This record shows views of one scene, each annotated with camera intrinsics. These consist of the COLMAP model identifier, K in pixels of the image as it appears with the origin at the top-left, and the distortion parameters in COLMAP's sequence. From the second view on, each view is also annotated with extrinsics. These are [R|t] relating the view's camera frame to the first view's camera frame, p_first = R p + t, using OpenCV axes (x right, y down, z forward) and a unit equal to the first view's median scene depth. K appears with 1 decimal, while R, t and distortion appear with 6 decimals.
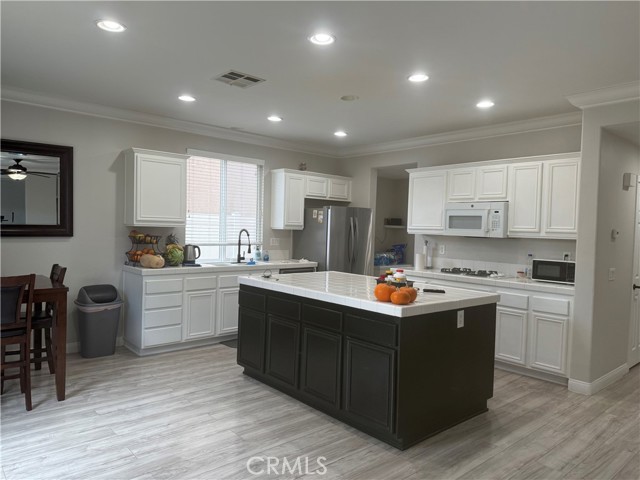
lens RADIAL K [[447.6, 0, 319.4], [0, 447.6, 242.9], [0, 0, 1]] dist [0.056103, -0.078323]
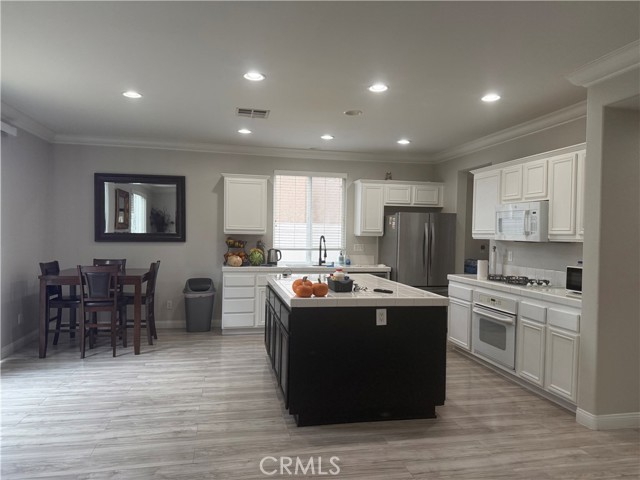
lens RADIAL K [[447.6, 0, 325.1], [0, 447.6, 242.6], [0, 0, 1]] dist [0.056103, -0.078323]
pose [[0.871788, -0.002910, -0.489875, 0.500694], [-0.010140, 0.999661, -0.023983, 0.017064], [0.489779, 0.025875, 0.871463, 0.025759]]
